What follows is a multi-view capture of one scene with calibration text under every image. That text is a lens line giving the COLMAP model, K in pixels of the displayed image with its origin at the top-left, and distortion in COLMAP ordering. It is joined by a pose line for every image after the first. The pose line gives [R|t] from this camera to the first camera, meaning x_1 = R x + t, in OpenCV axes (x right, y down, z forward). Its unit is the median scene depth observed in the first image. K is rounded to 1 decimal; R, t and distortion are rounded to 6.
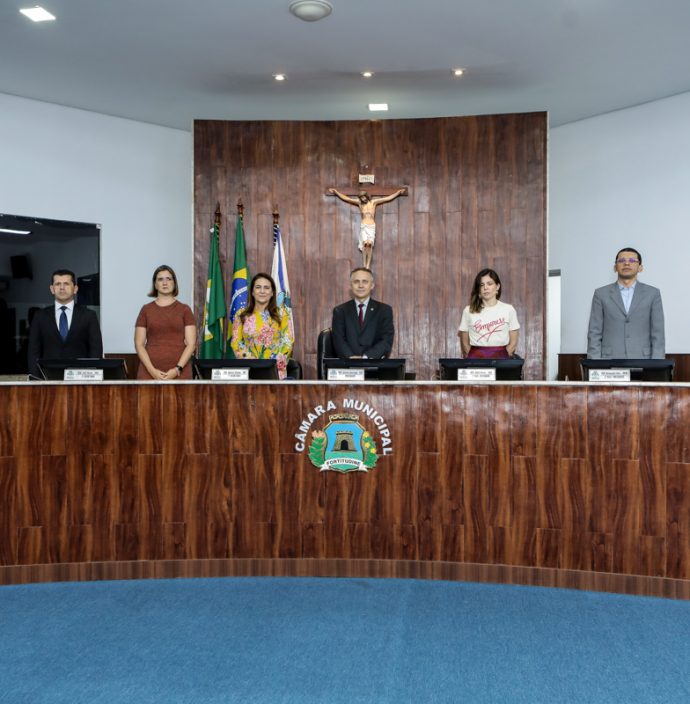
lens RADIAL K [[703.5, 0, 345.0], [0, 703.5, 352.0], [0, 0, 1]] dist [-0.004037, -0.006582]
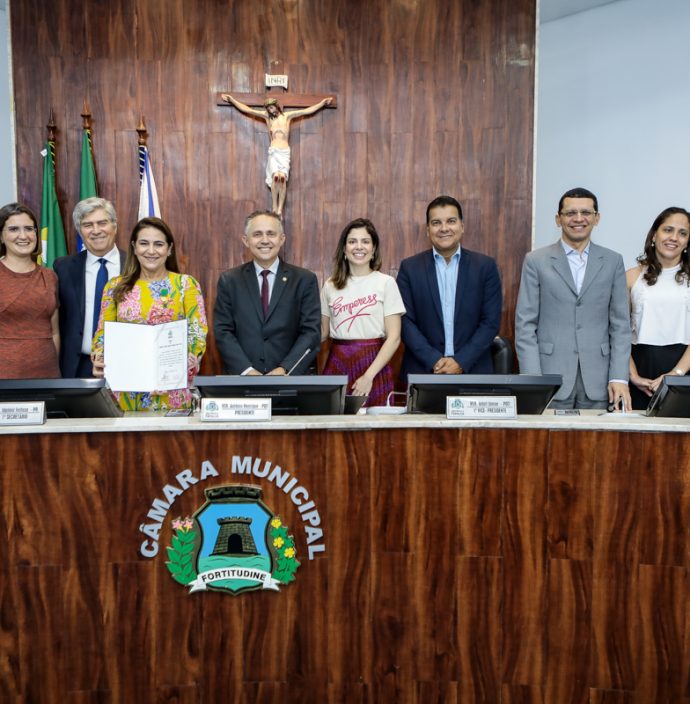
lens RADIAL K [[703.5, 0, 345.0], [0, 703.5, 352.0], [0, 0, 1]] dist [-0.004037, -0.006582]
pose [[0.992987, -0.012848, 0.117520, 0.020814], [0.004972, 0.997736, 0.067068, -0.045795], [-0.118116, -0.066013, 0.990803, 0.471379]]
